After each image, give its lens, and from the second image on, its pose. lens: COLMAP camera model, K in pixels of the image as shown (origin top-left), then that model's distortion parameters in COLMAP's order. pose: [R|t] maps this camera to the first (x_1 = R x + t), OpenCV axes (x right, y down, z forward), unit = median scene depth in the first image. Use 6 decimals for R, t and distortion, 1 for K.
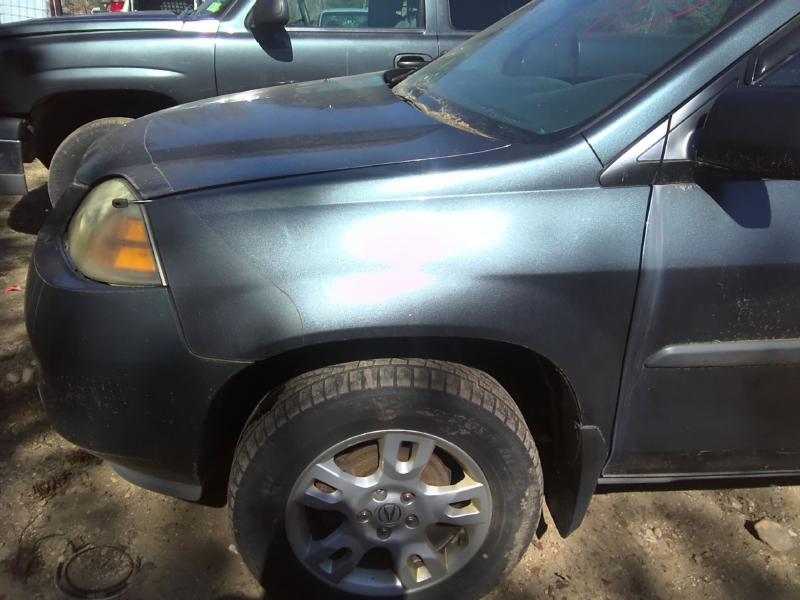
lens RADIAL K [[664.2, 0, 402.3], [0, 664.2, 295.9], [0, 0, 1]] dist [0.097836, -0.151385]
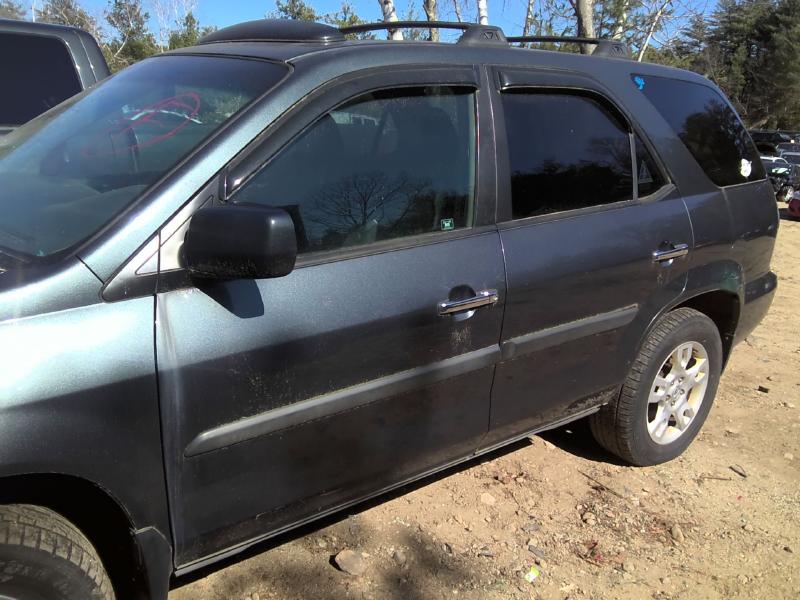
lens RADIAL K [[664.2, 0, 399.3], [0, 664.2, 293.2], [0, 0, 1]] dist [0.097836, -0.151385]
pose [[0.853315, -0.145930, 0.500558, 0.144656], [0.194486, 0.979831, -0.045892, -0.033962], [-0.483765, 0.136512, 0.864486, -0.124144]]
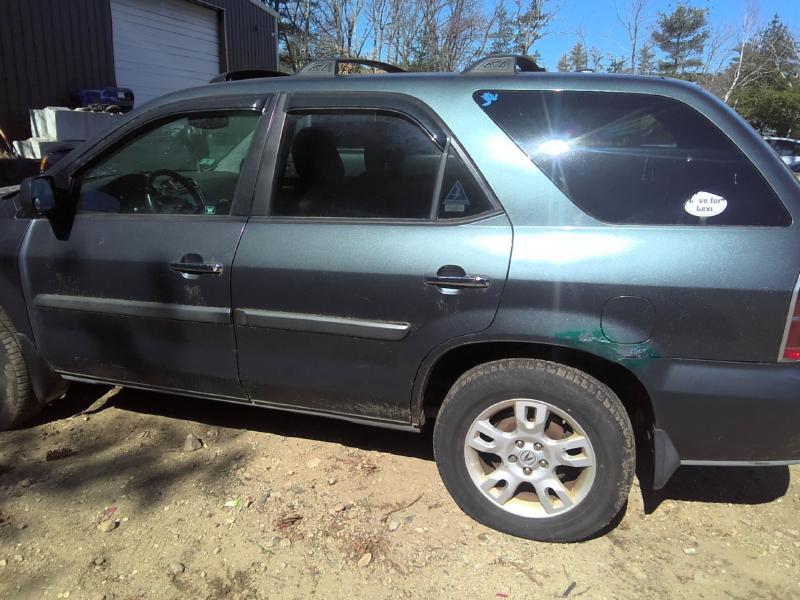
lens RADIAL K [[664.2, 0, 399.2], [0, 664.2, 298.7], [0, 0, 1]] dist [0.097836, -0.151385]
pose [[0.917319, 0.083105, -0.389383, 2.071675], [-0.136677, 0.984273, -0.111918, 0.155029], [0.373958, 0.155884, 0.914251, -0.469637]]
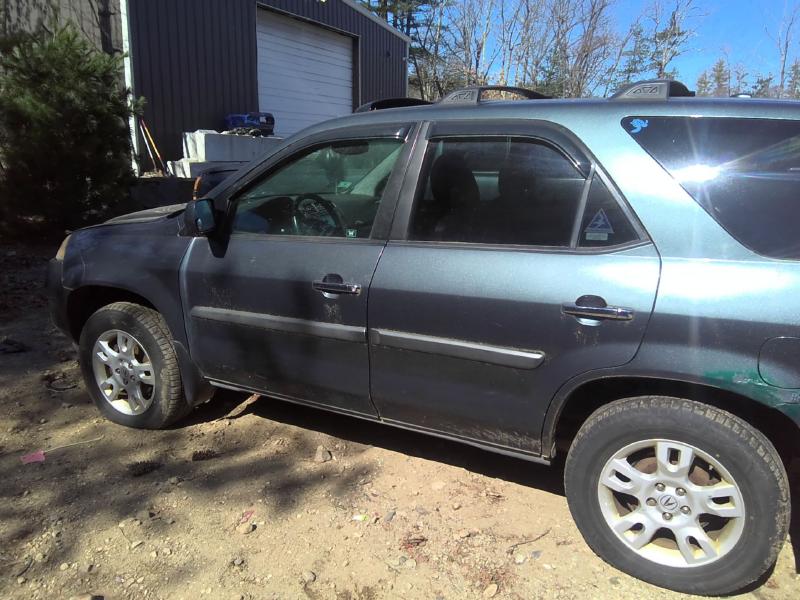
lens RADIAL K [[664.2, 0, 396.3], [0, 664.2, 298.3], [0, 0, 1]] dist [0.097836, -0.151385]
pose [[0.830905, 0.107790, -0.545874, 2.032556], [-0.198460, 0.973943, -0.109770, 0.148527], [0.519818, 0.199543, 0.830645, -0.505665]]
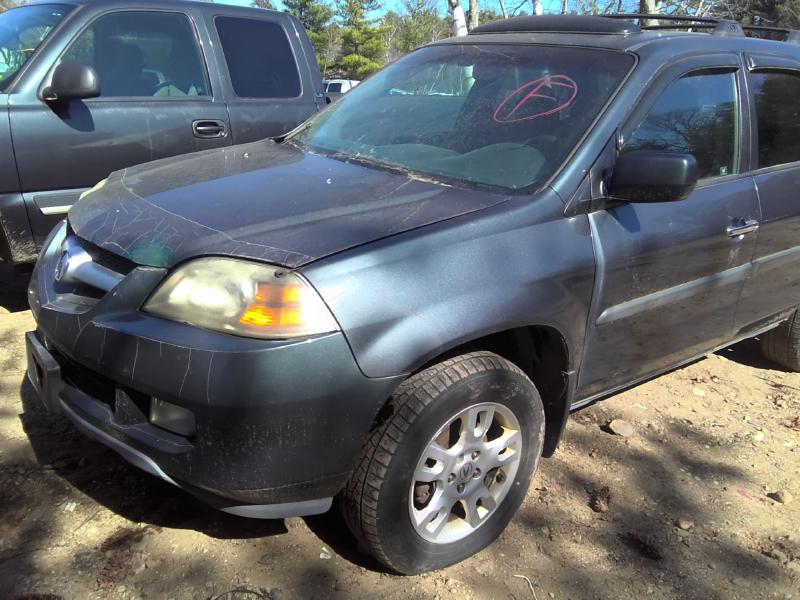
lens RADIAL K [[664.2, 0, 398.5], [0, 664.2, 297.4], [0, 0, 1]] dist [0.097836, -0.151385]
pose [[0.850092, -0.168617, 0.498911, -0.764360], [0.195167, 0.980769, -0.001072, -0.046685], [-0.489136, 0.098282, 0.866652, -0.145098]]
